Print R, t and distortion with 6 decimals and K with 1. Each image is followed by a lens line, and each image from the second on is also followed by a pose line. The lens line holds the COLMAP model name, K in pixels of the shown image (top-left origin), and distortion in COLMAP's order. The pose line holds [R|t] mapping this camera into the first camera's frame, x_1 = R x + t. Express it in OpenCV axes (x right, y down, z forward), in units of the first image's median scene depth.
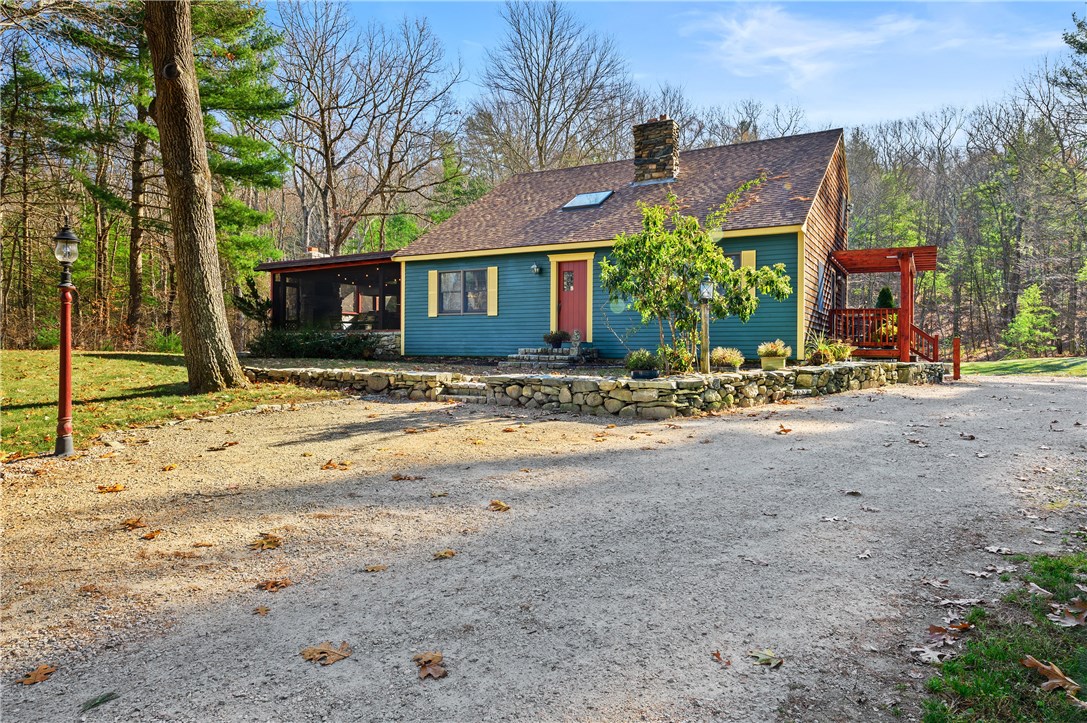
lens RADIAL K [[683.8, 0, 541.9], [0, 683.8, 350.4], [0, 0, 1]] dist [-0.001541, 0.000032]
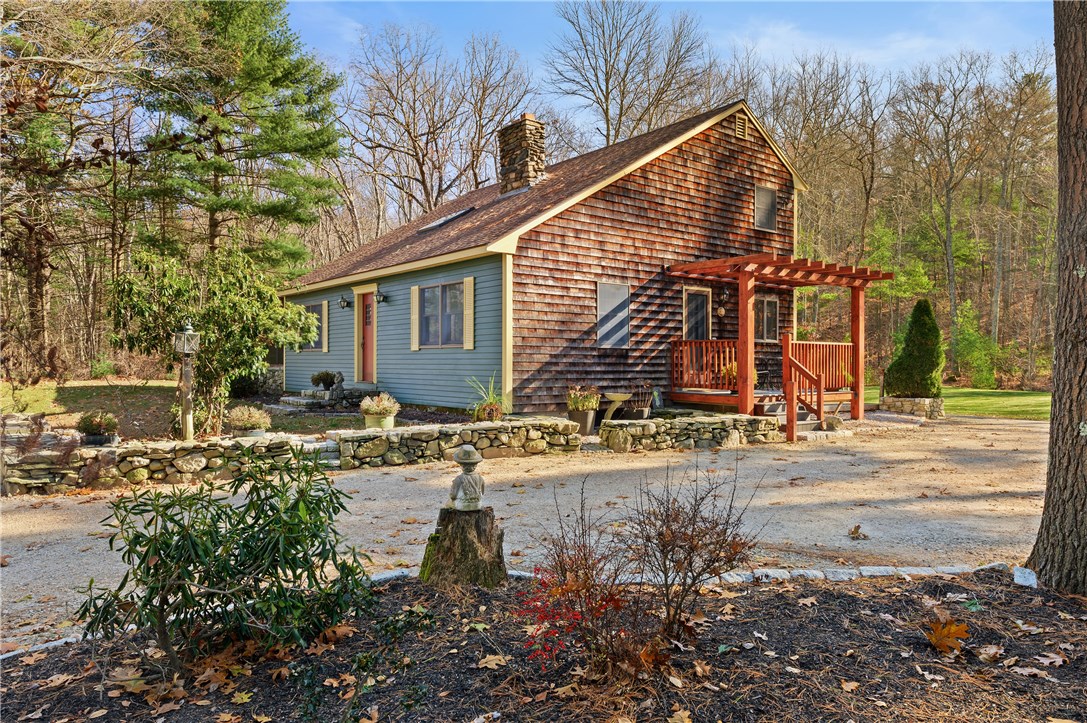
lens RADIAL K [[708.9, 0, 543.5], [0, 708.9, 361.5], [0, 0, 1]] dist [0.001649, 0.000236]
pose [[0.923360, -0.001873, -0.383930, 0.541921], [0.001440, 0.999998, -0.001416, -0.033530], [0.383932, 0.000755, 0.923361, 0.192617]]
